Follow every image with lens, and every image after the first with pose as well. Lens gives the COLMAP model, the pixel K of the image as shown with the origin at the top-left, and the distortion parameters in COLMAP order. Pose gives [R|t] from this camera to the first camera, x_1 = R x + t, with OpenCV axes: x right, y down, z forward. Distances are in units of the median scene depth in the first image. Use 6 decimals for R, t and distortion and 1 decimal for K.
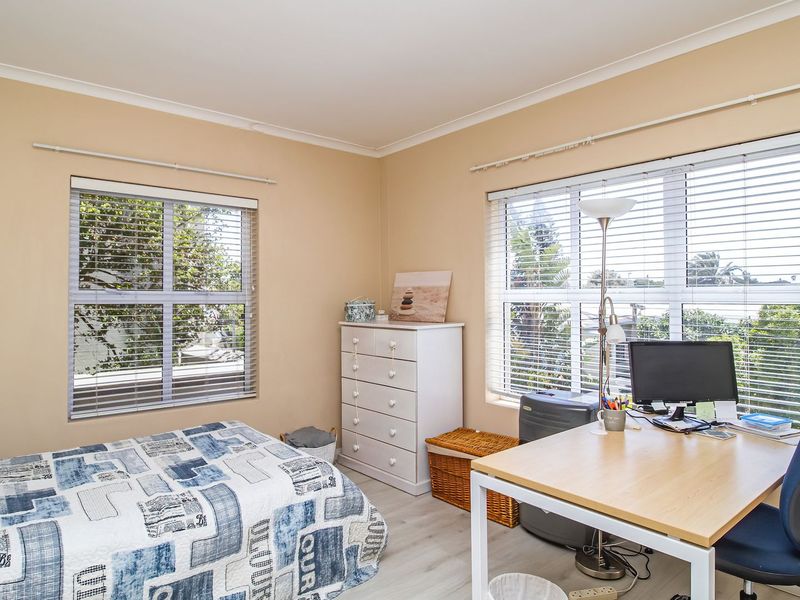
lens RADIAL K [[494.4, 0, 395.8], [0, 494.4, 293.3], [0, 0, 1]] dist [-0.005178, -0.003157]
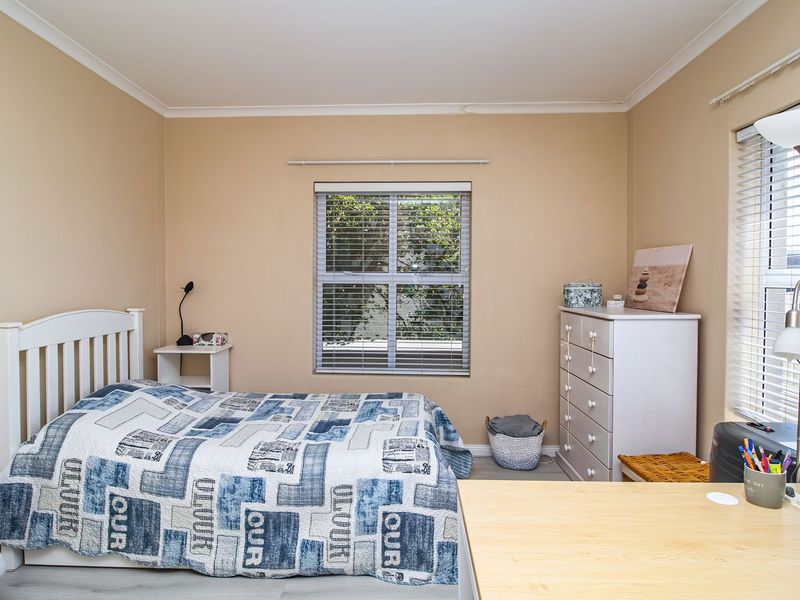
lens RADIAL K [[486.6, 0, 399.7], [0, 486.6, 293.1], [0, 0, 1]] dist [0.002520, -0.000165]
pose [[0.752498, 0.024100, -0.658153, 0.474212], [0.000722, 0.999299, 0.037417, -0.000046], [0.658594, -0.028632, 0.751954, 0.266437]]
